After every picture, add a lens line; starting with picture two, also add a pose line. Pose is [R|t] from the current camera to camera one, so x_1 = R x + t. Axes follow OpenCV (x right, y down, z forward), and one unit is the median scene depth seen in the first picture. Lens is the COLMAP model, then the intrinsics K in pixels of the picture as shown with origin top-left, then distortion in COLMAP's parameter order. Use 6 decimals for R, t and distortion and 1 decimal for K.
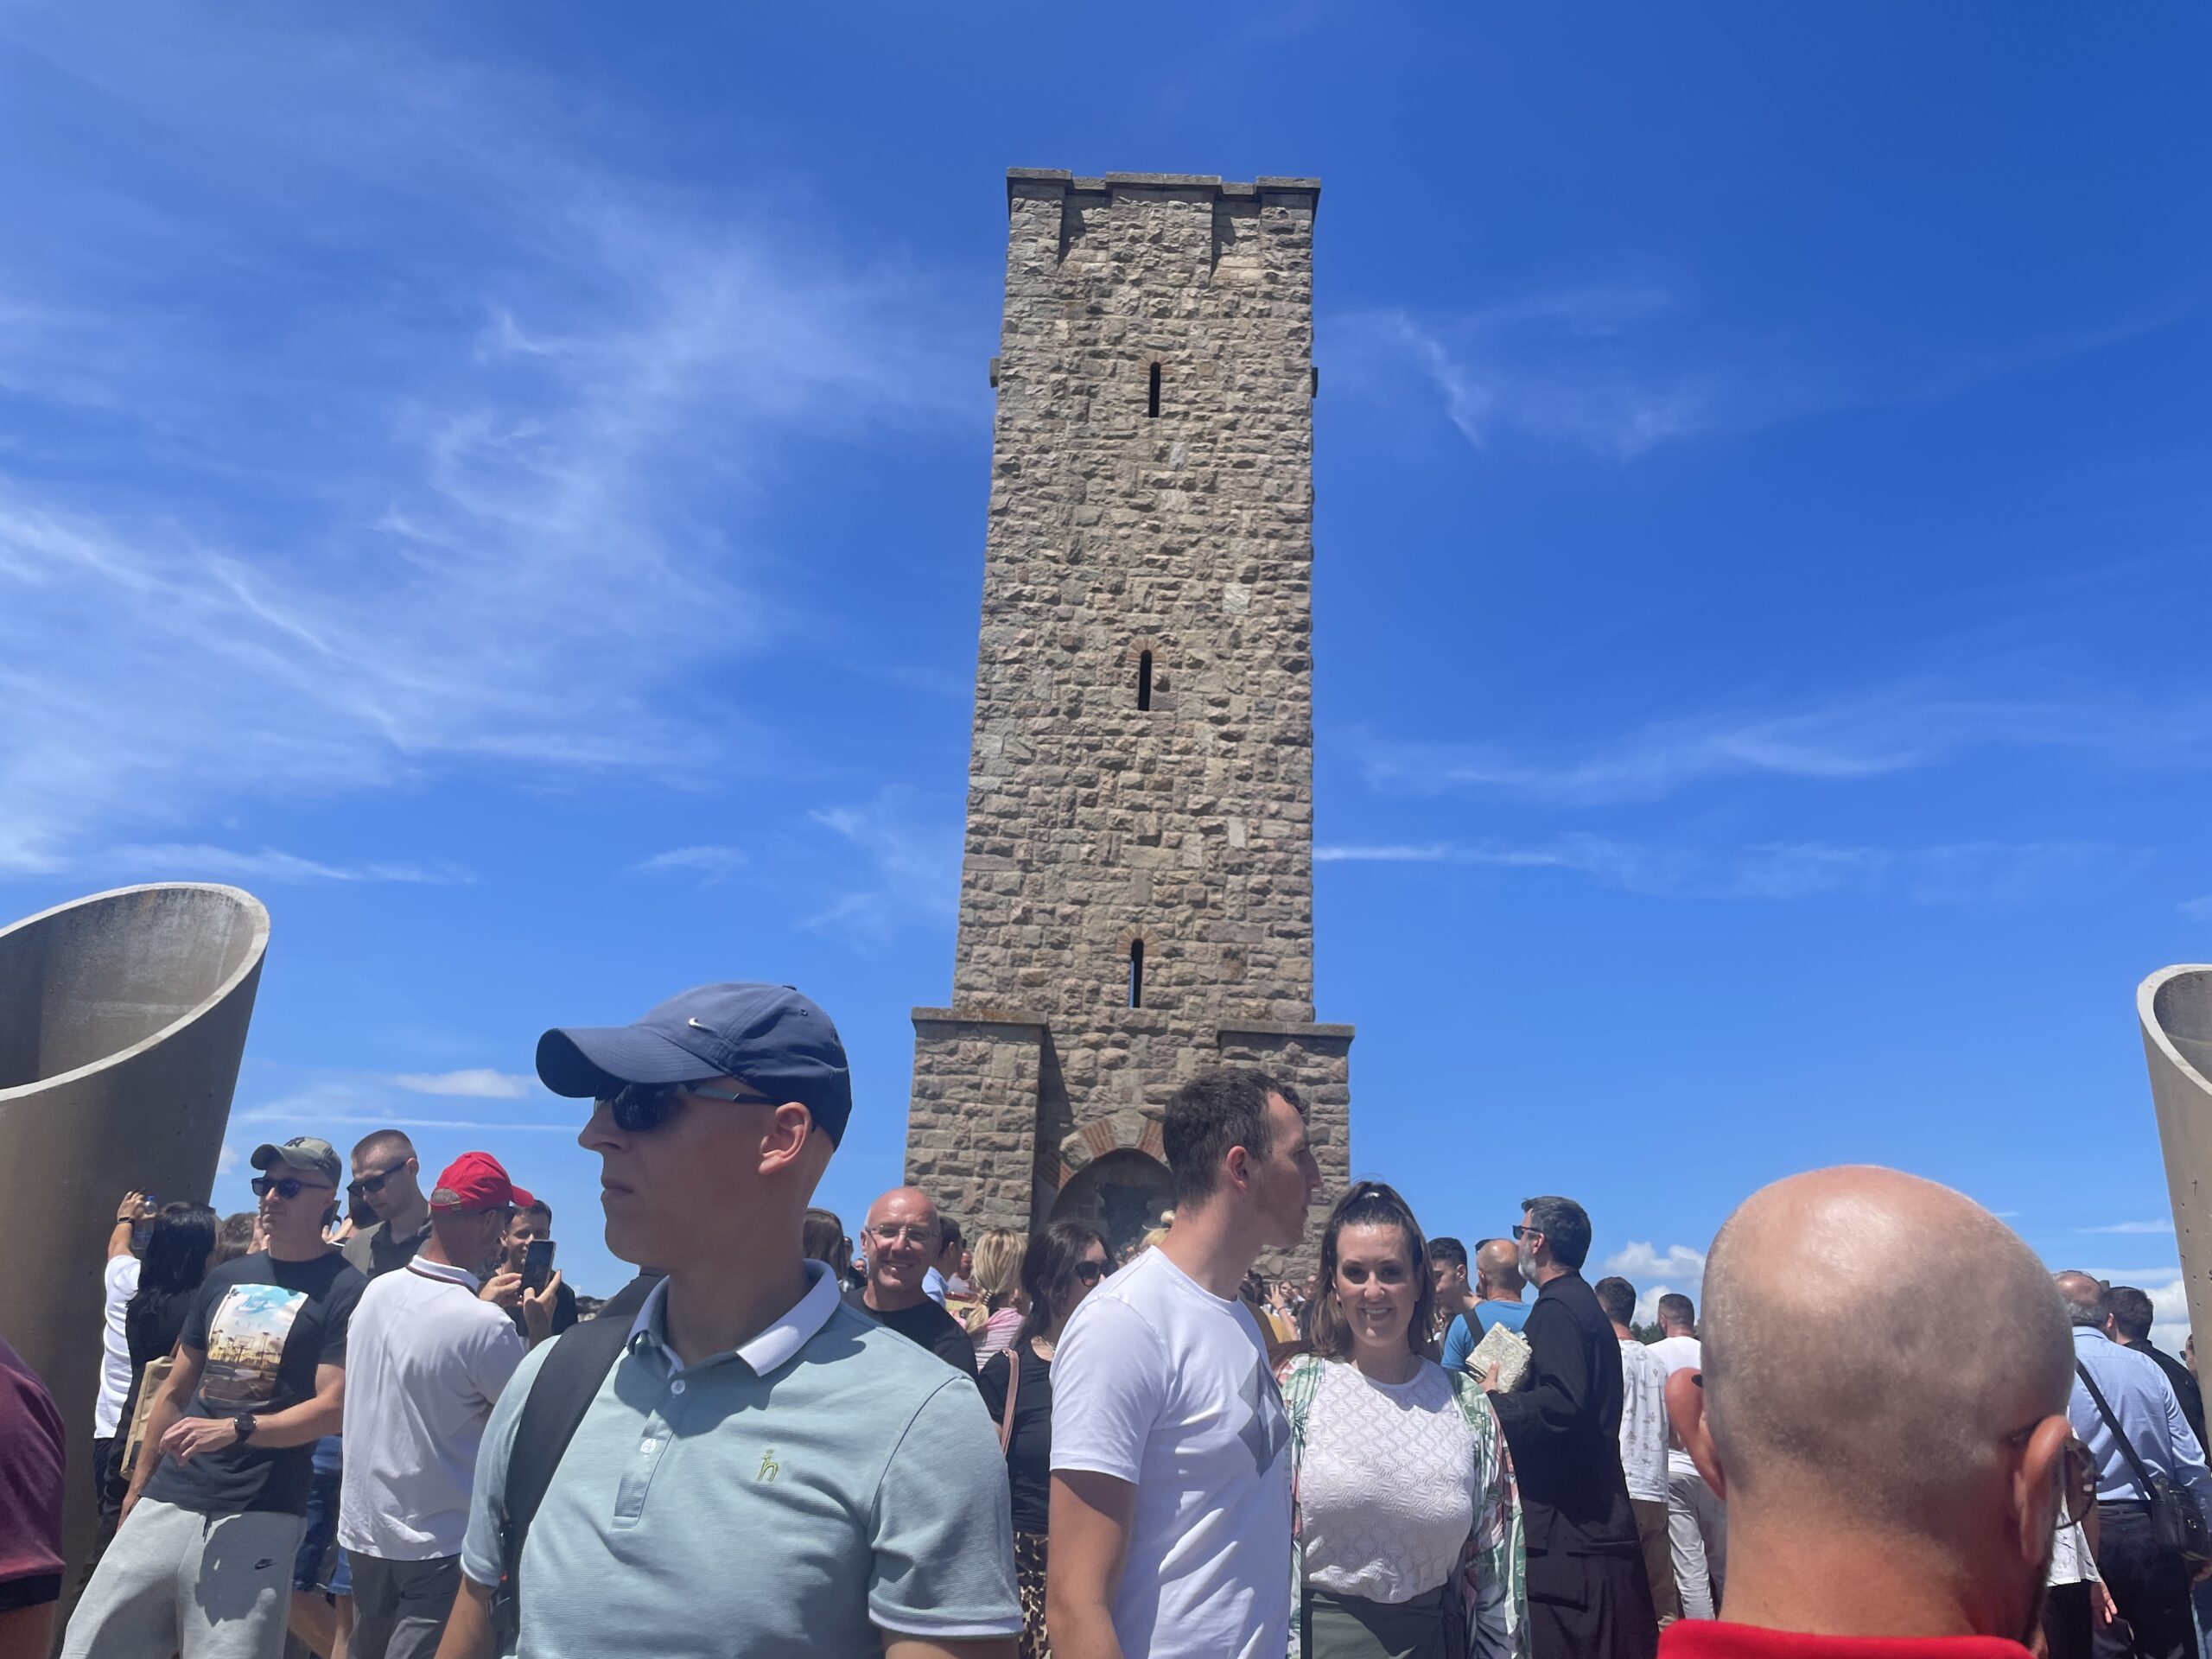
lens RADIAL K [[1674.1, 0, 1113.0], [0, 1674.1, 796.3], [0, 0, 1]] dist [0.127155, -0.248460]
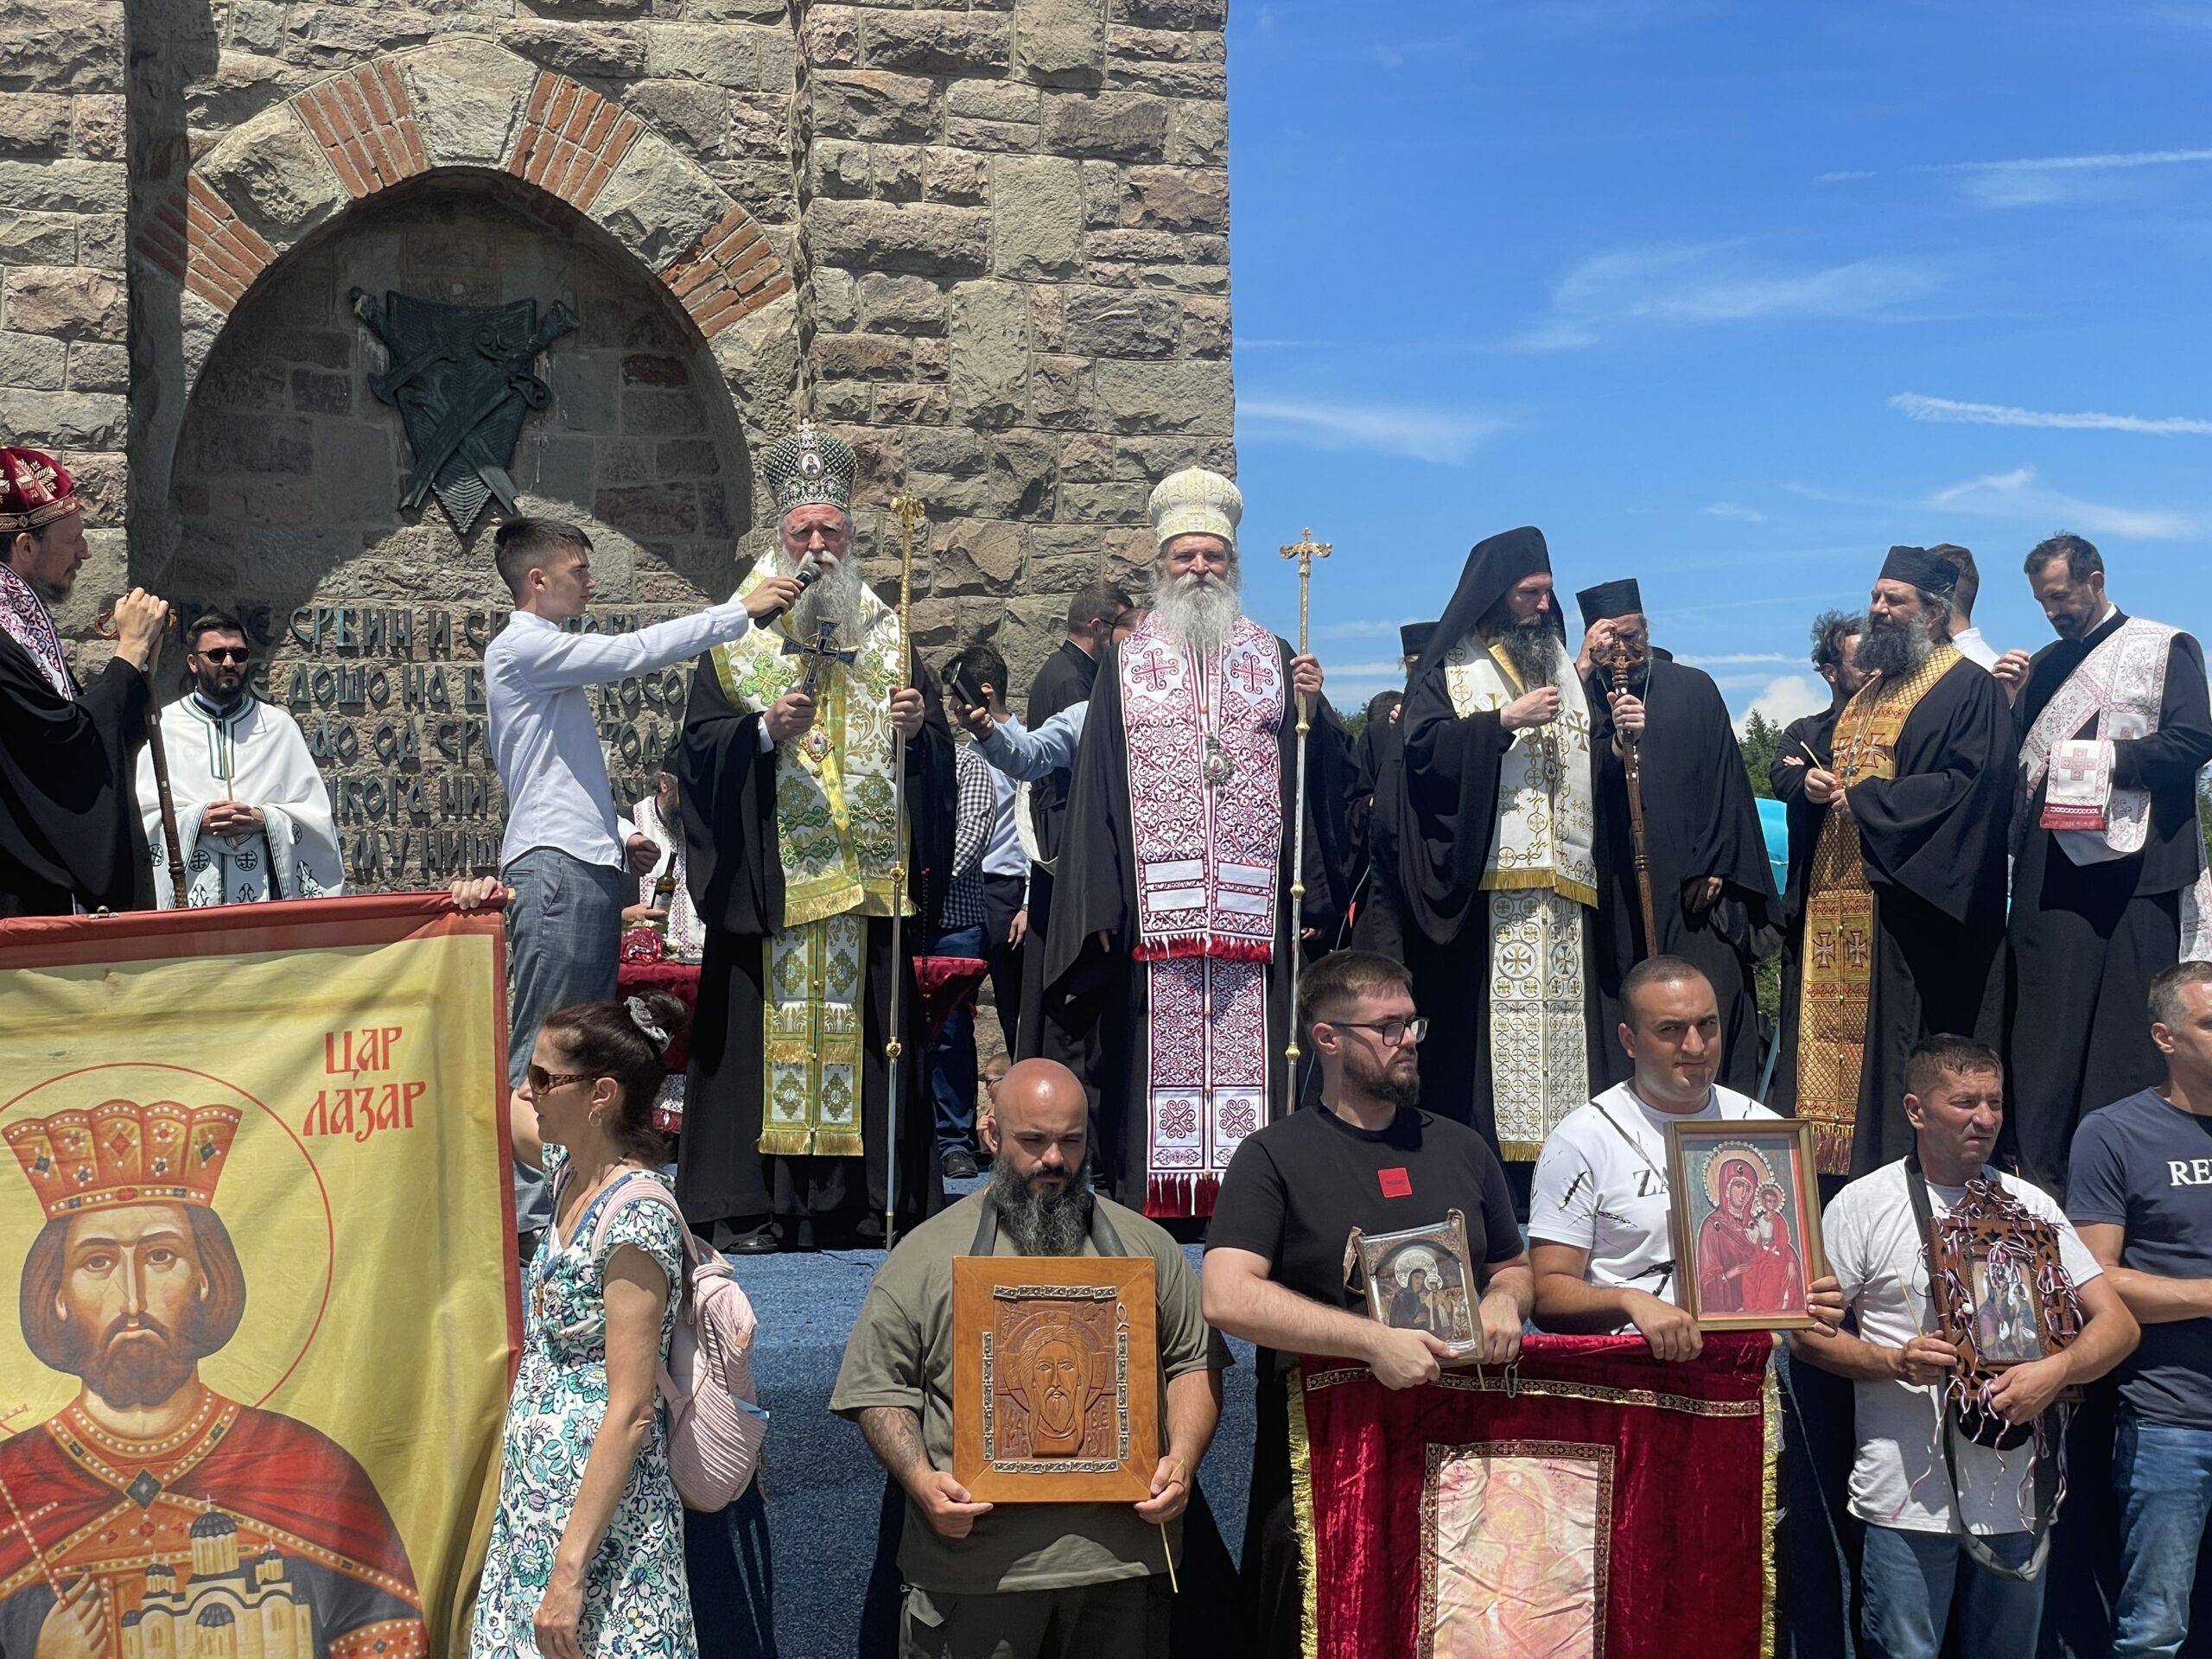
lens RADIAL K [[3304.8, 0, 1155.7], [0, 3304.8, 819.3], [0, 0, 1]] dist [0.171501, -0.401257]
pose [[0.956812, -0.040927, 0.287811, -0.044913], [-0.053782, 0.948029, 0.313606, 0.123474], [-0.285688, -0.315541, 0.904884, 0.401097]]
